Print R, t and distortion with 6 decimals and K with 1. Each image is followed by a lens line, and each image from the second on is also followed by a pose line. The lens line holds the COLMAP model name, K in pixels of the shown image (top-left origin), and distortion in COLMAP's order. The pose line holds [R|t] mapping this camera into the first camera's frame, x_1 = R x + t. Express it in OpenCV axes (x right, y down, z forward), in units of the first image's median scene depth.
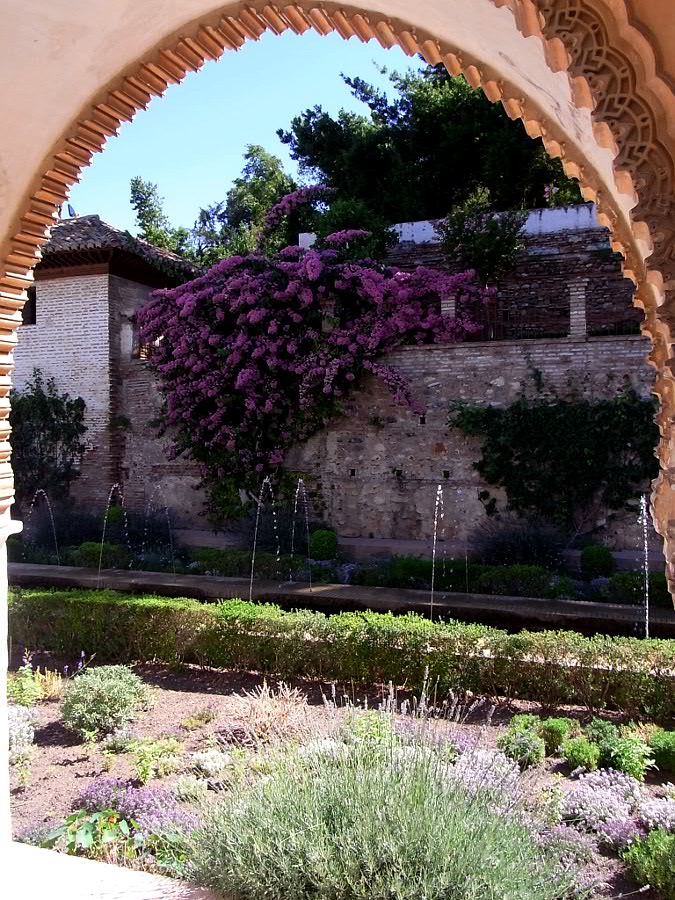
lens RADIAL K [[736.6, 0, 337.6], [0, 736.6, 478.1], [0, 0, 1]] dist [-0.115737, 0.051150]
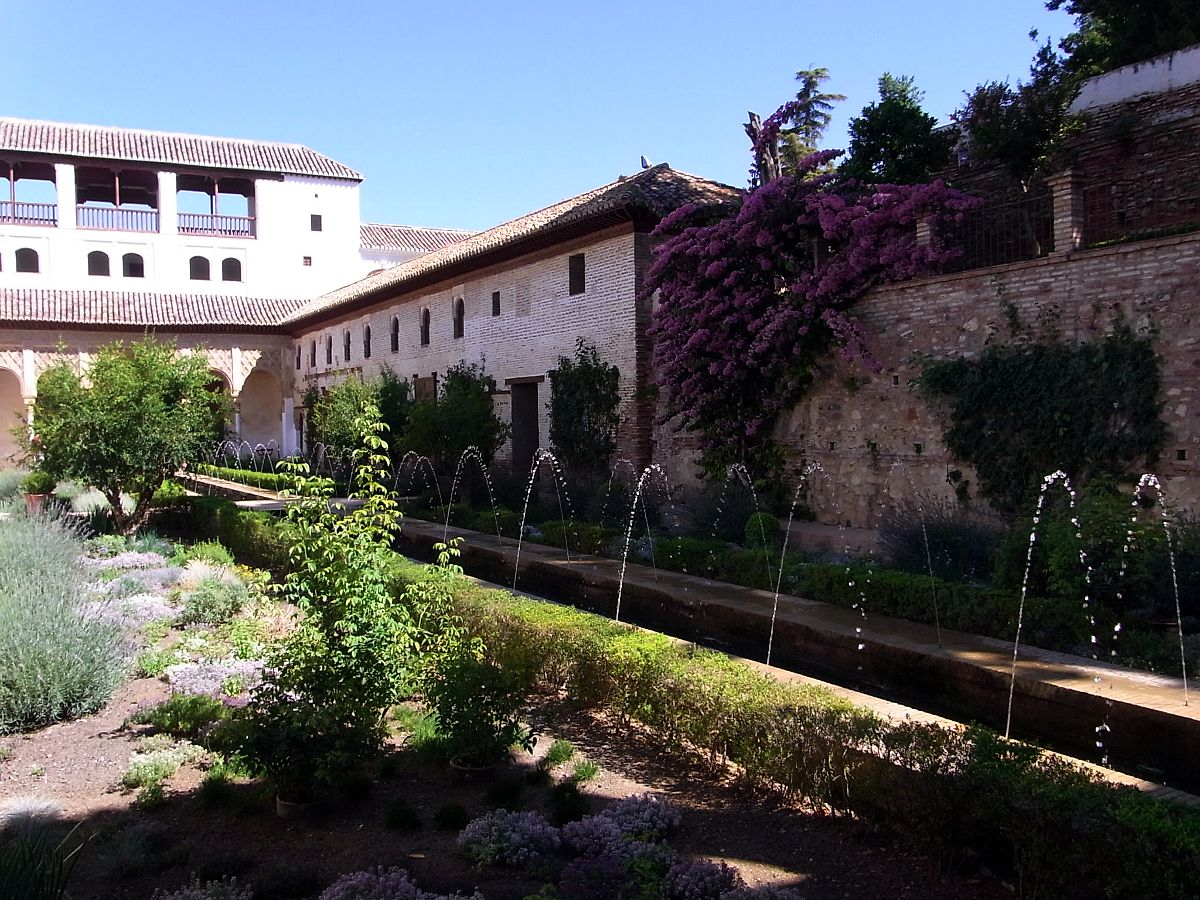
lens RADIAL K [[982.1, 0, 600.0], [0, 982.1, 450.0], [0, 0, 1]] dist [-0.115737, 0.051150]
pose [[0.781158, 0.004291, -0.624318, 0.517478], [-0.007791, 0.999966, -0.002876, 0.002100], [0.624284, 0.007111, 0.781165, -0.008524]]
